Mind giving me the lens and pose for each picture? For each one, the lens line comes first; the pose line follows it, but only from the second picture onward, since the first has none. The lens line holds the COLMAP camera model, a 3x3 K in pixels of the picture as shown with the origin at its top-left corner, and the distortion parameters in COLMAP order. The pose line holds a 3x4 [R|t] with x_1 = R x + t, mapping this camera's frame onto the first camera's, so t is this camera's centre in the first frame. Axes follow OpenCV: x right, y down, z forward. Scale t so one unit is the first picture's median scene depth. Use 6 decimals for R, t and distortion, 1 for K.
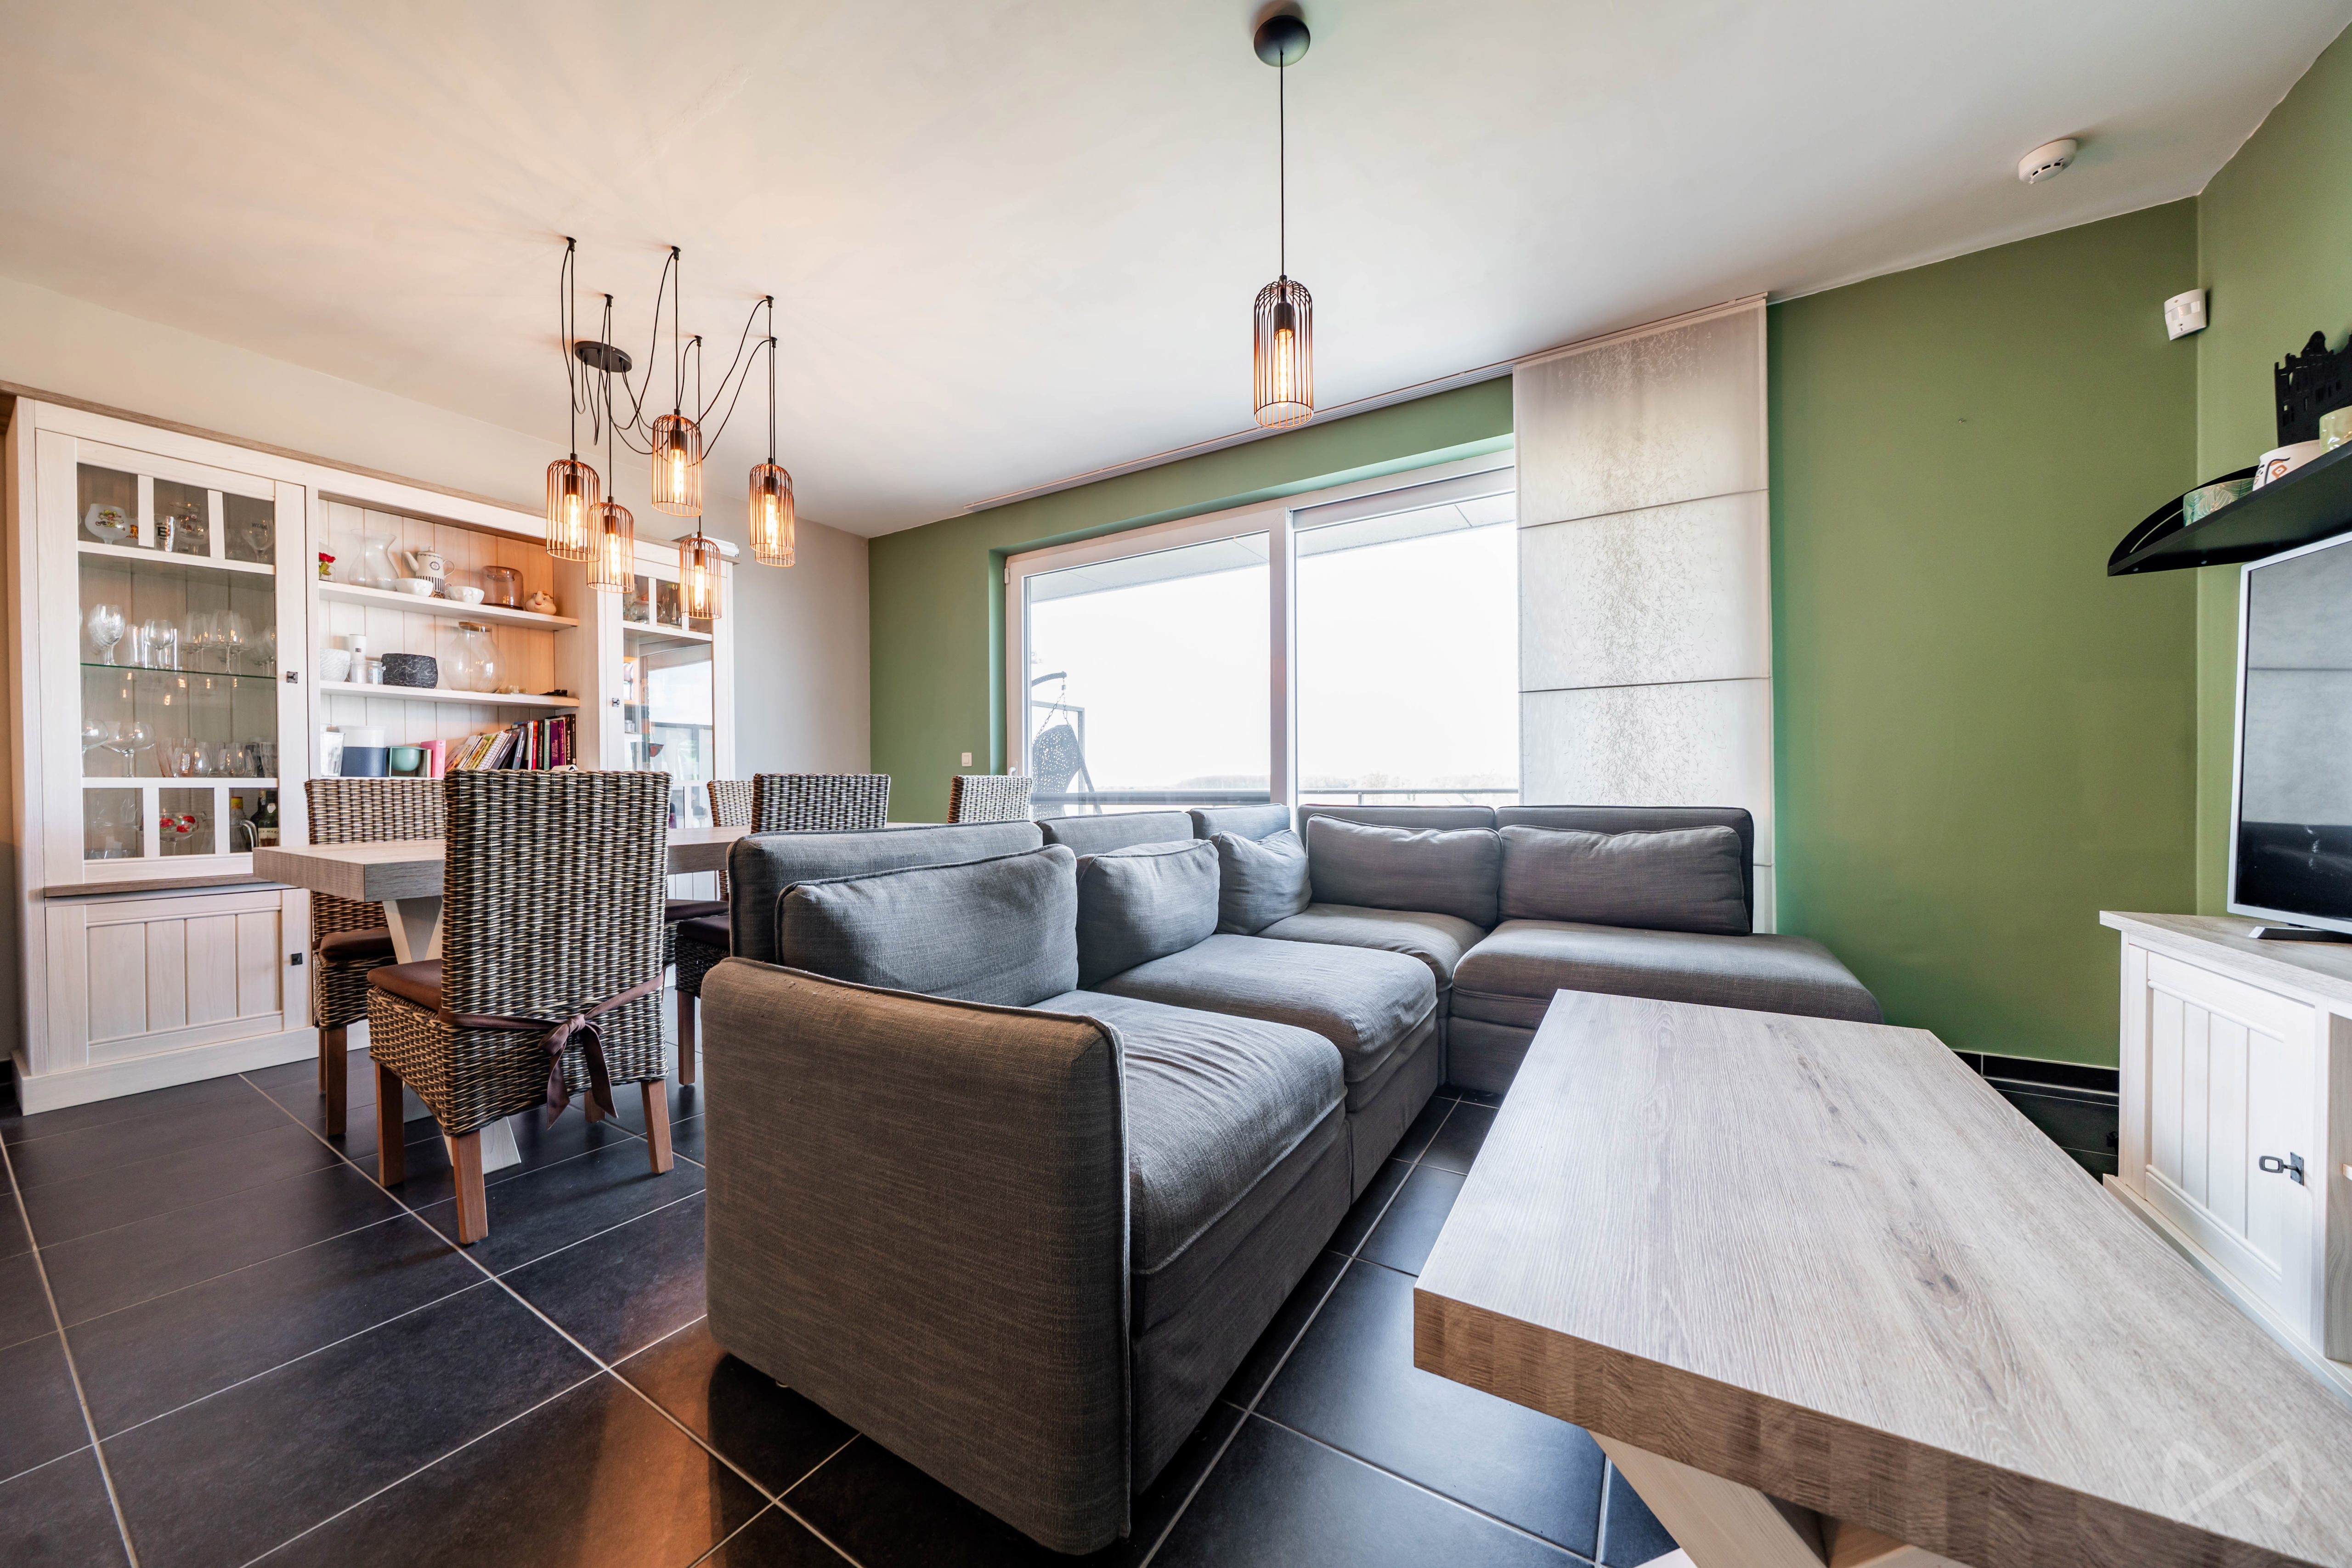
lens RADIAL K [[798.0, 0, 1179.0], [0, 798.0, 795.3], [0, 0, 1]] dist [-0.004906, -0.000354]
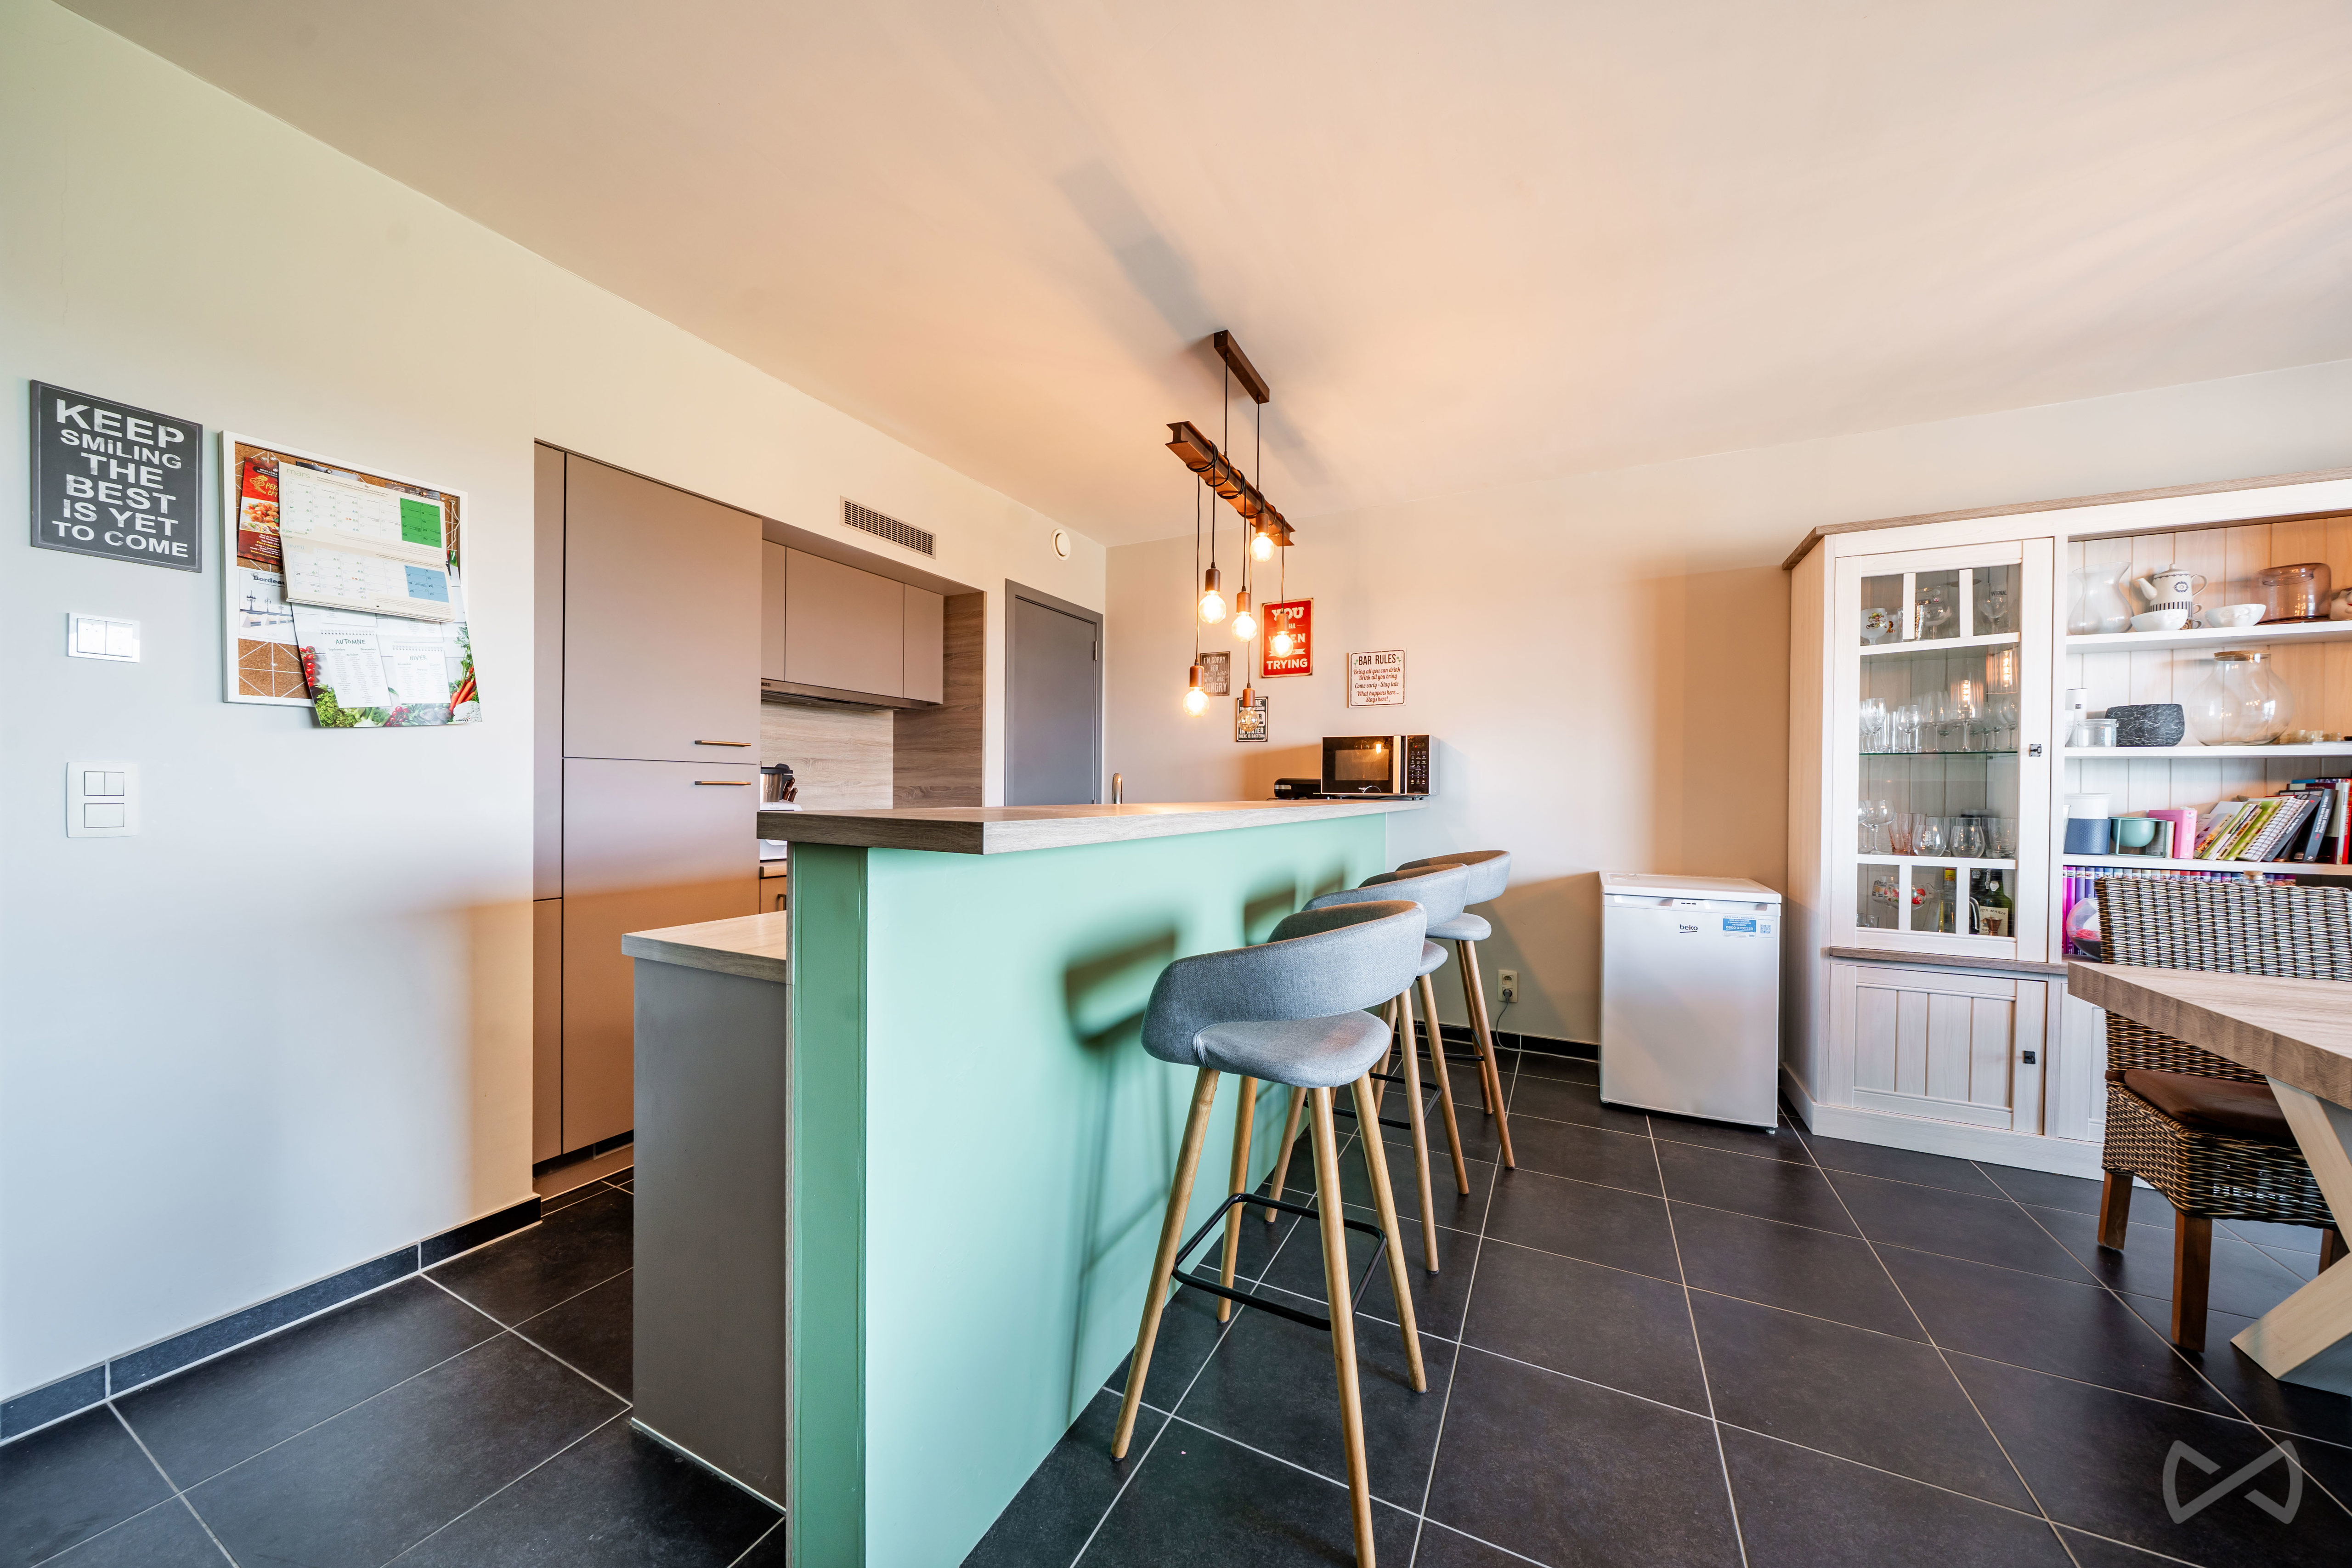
lens RADIAL K [[798.0, 0, 1172.4], [0, 798.0, 791.1], [0, 0, 1]] dist [-0.004906, -0.000354]
pose [[0.083093, 0.009808, -0.996494, -0.289583], [-0.019267, 0.999780, 0.008234, -0.090643], [0.996356, 0.018516, 0.083264, -0.069077]]
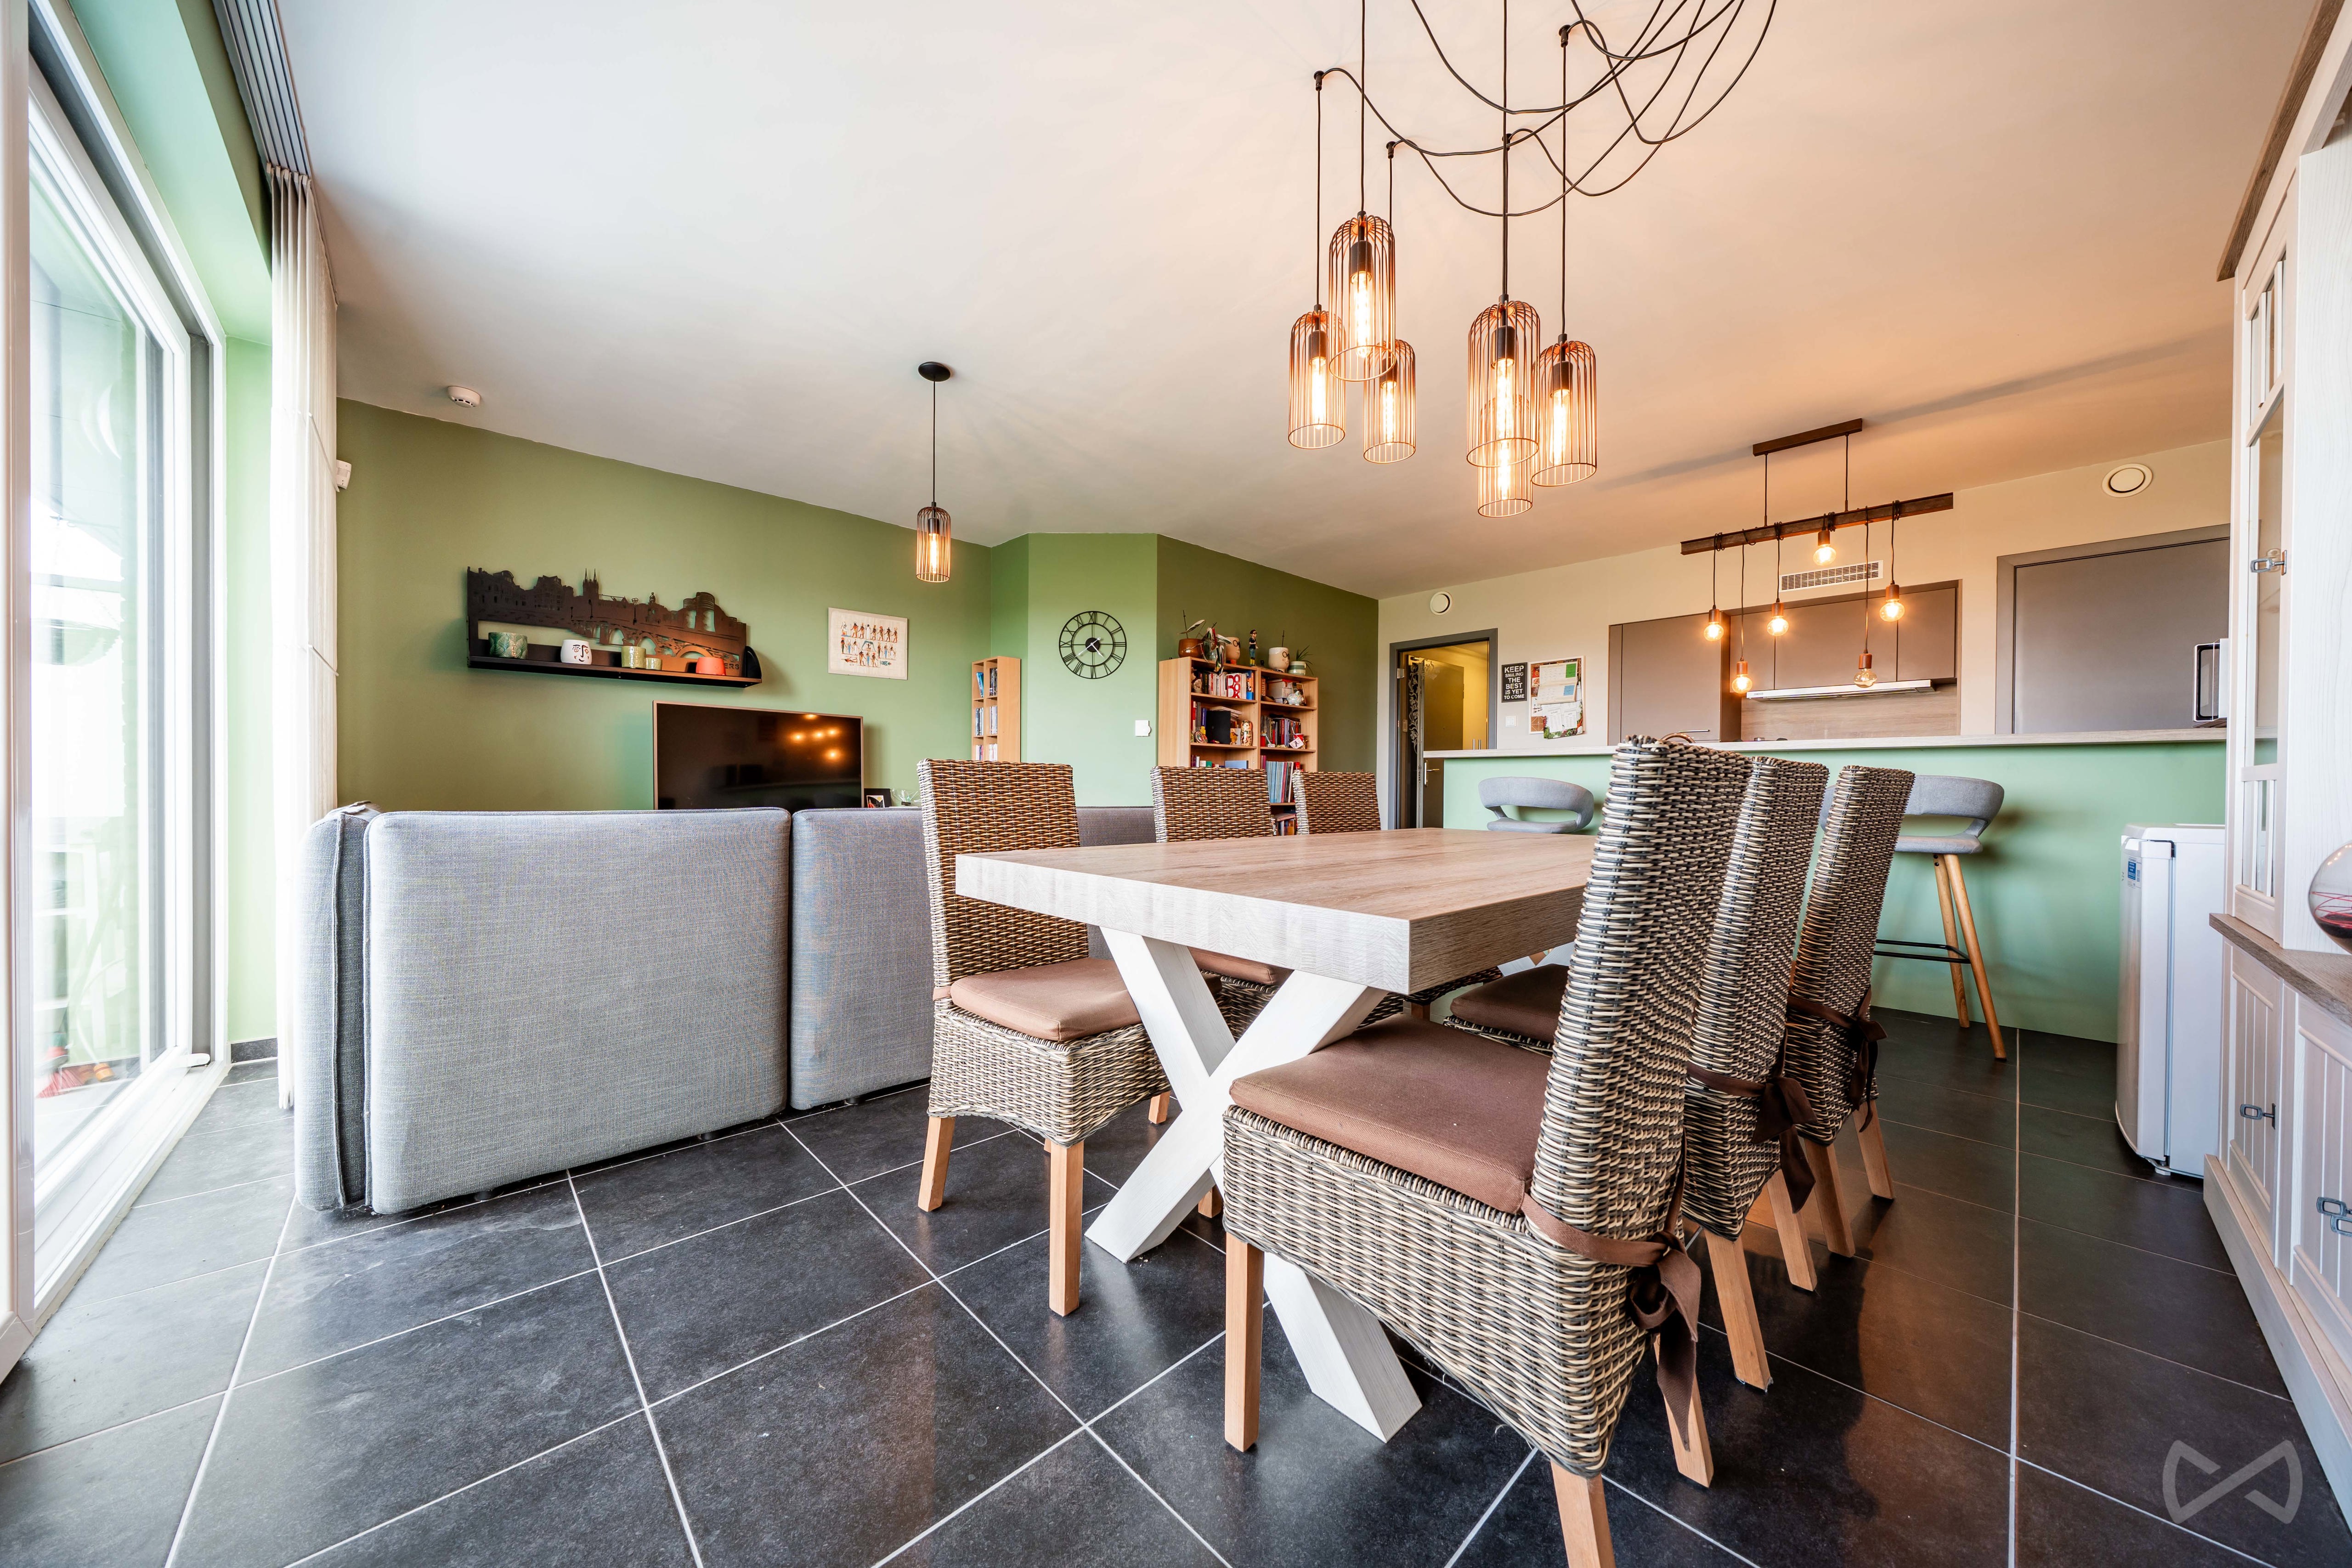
lens RADIAL K [[798.0, 0, 1171.9], [0, 798.0, 790.4], [0, 0, 1]] dist [-0.004906, -0.000354]
pose [[-0.963564, -0.001004, 0.267477, -0.569733], [0.002267, 0.999926, 0.011923, -0.009903], [-0.267469, 0.012095, -0.963491, 1.691707]]
